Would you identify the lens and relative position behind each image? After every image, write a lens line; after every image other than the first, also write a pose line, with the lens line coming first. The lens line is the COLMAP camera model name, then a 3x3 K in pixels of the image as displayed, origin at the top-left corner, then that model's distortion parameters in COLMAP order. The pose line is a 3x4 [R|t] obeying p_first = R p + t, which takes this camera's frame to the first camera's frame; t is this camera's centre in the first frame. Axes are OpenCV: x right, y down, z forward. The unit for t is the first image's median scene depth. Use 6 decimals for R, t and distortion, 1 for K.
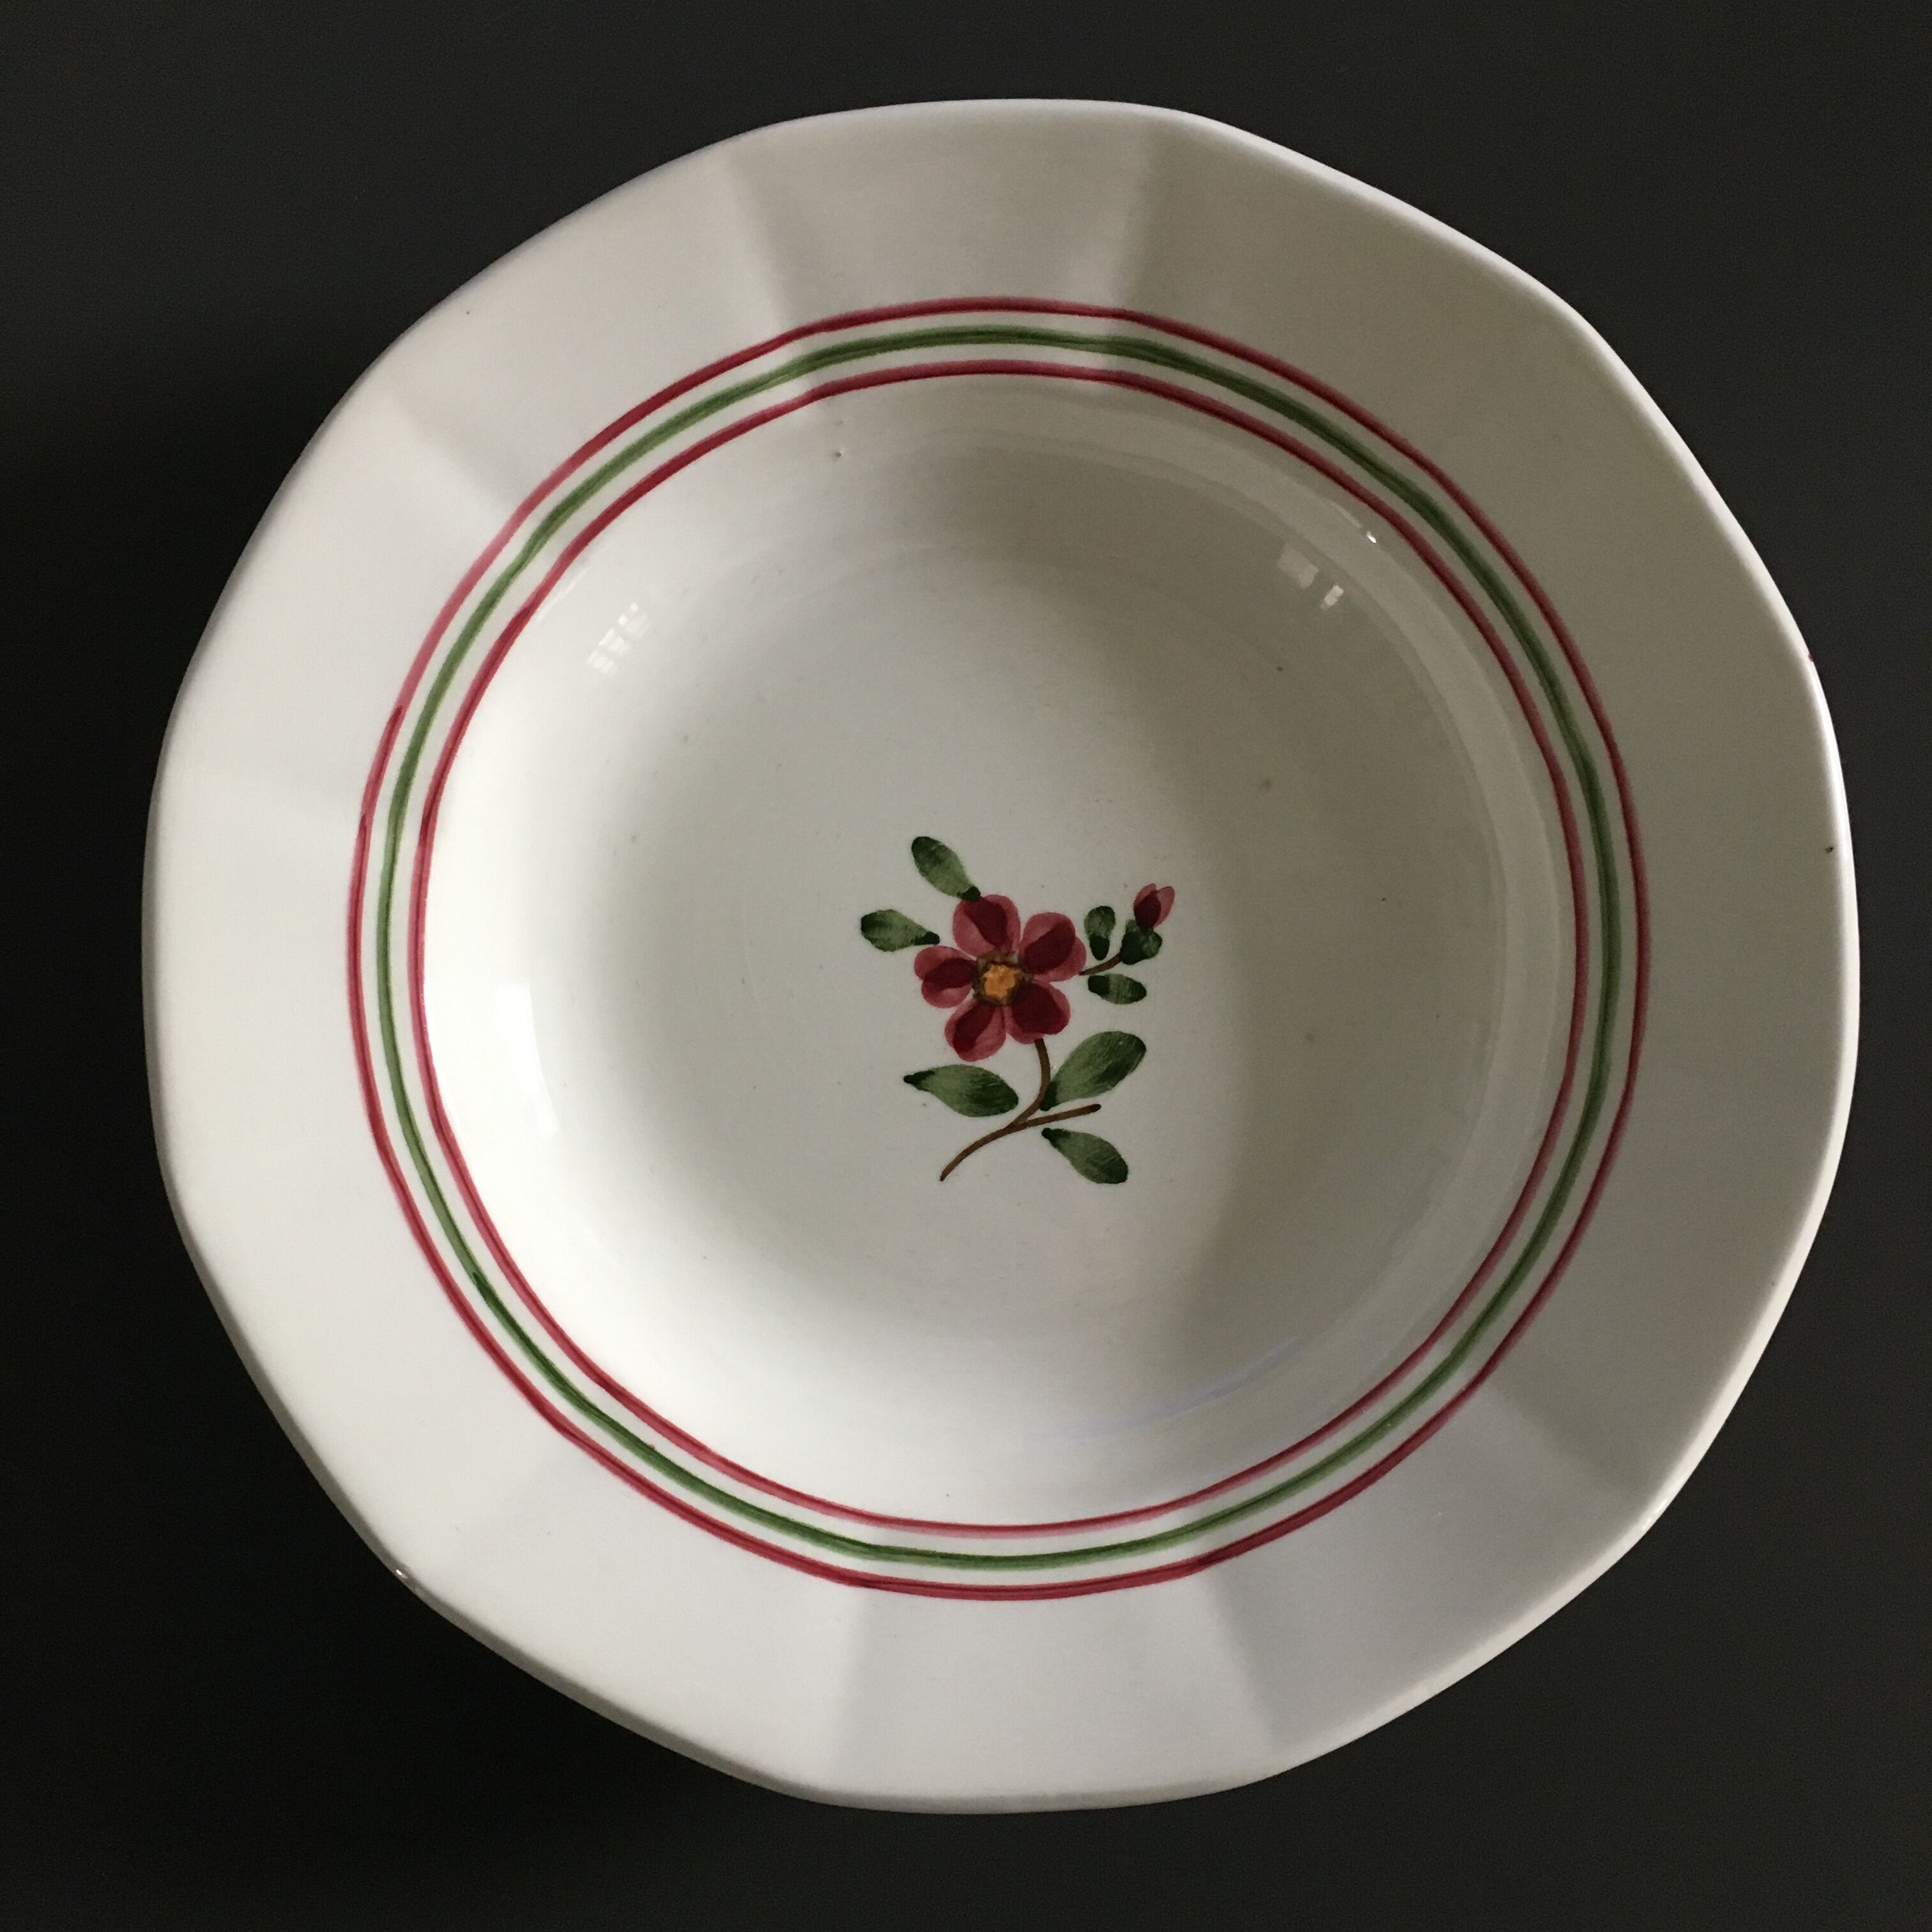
lens RADIAL K [[2208.0, 0, 962.6], [0, 2208.0, 969.6], [0, 0, 1]] dist [0.016200, 0.000000]
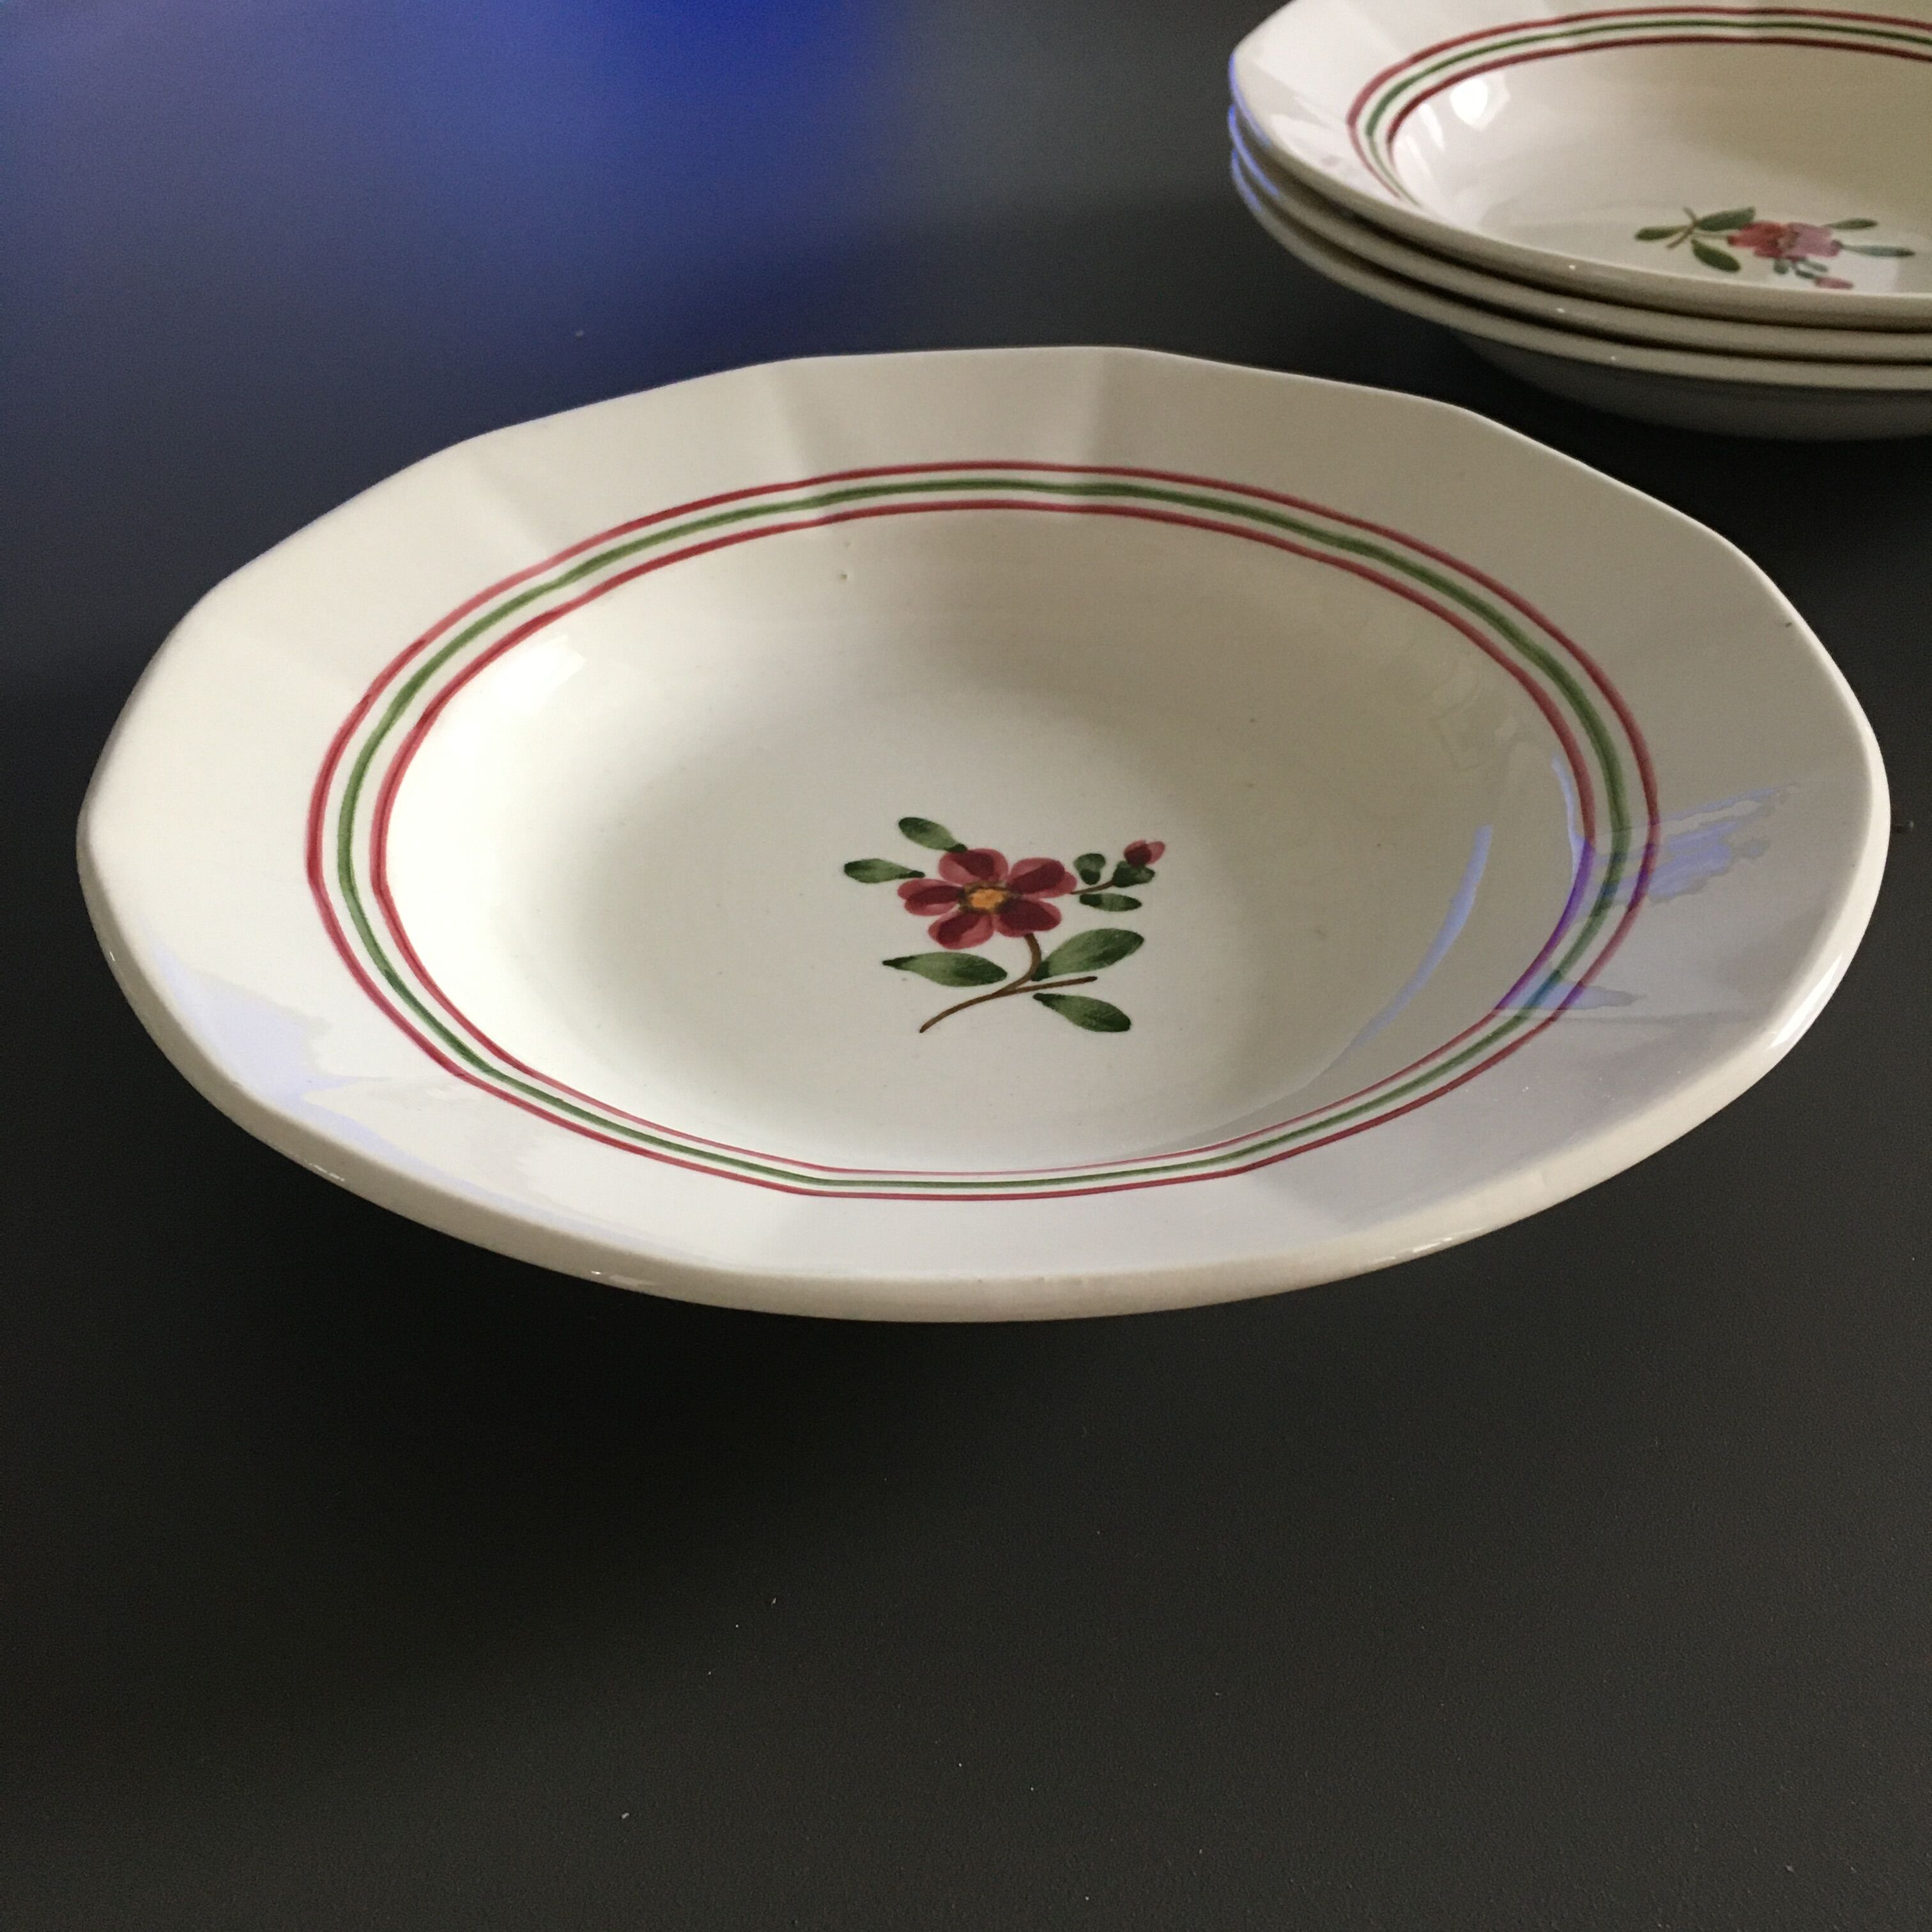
lens RADIAL K [[2208.0, 0, 966.7], [0, 2208.0, 966.9], [0, 0, 1]] dist [0.016200, 0.000000]
pose [[0.999928, -0.003393, -0.011491, 0.018962], [-0.006460, 0.655038, -0.755568, 0.748383], [0.010091, 0.755588, 0.654969, 0.398438]]
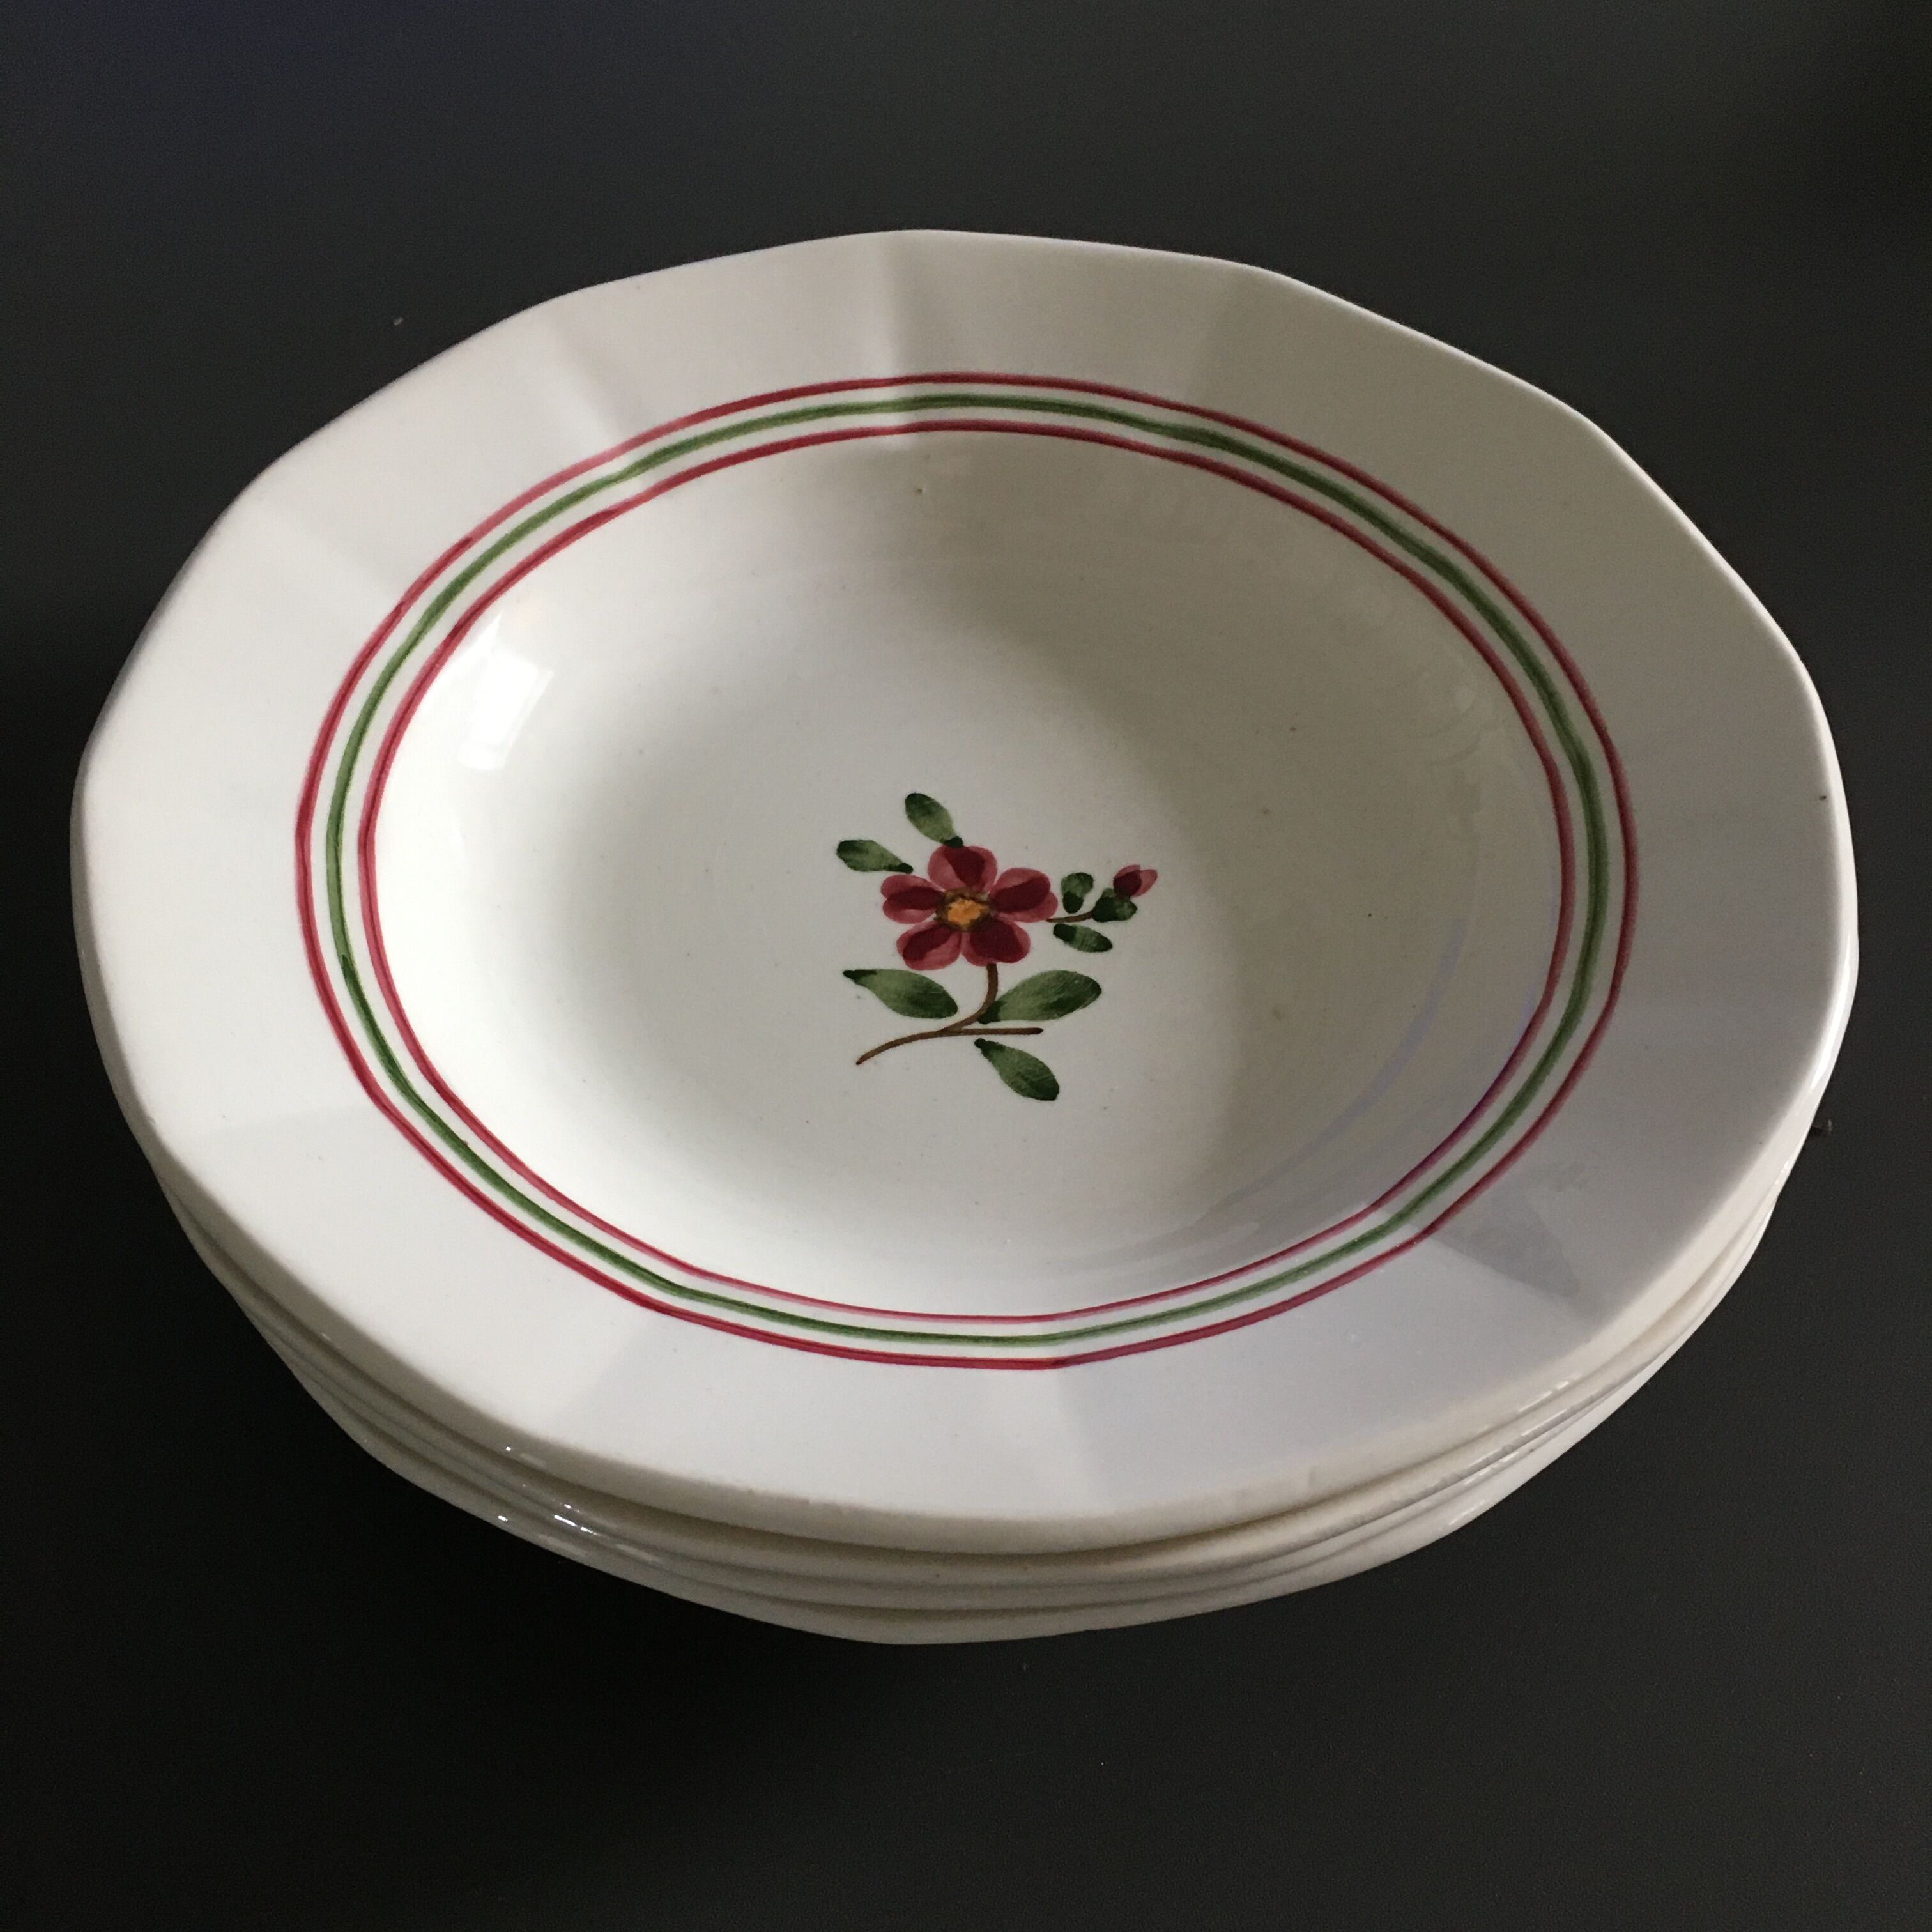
lens RADIAL K [[2208.0, 0, 967.9], [0, 2208.0, 966.1], [0, 0, 1]] dist [0.016200, 0.000000]
pose [[0.978662, 0.175916, -0.106183, 0.125456], [-0.204890, 0.796384, -0.569028, 0.575025], [-0.015539, 0.578641, 0.815434, 0.227427]]
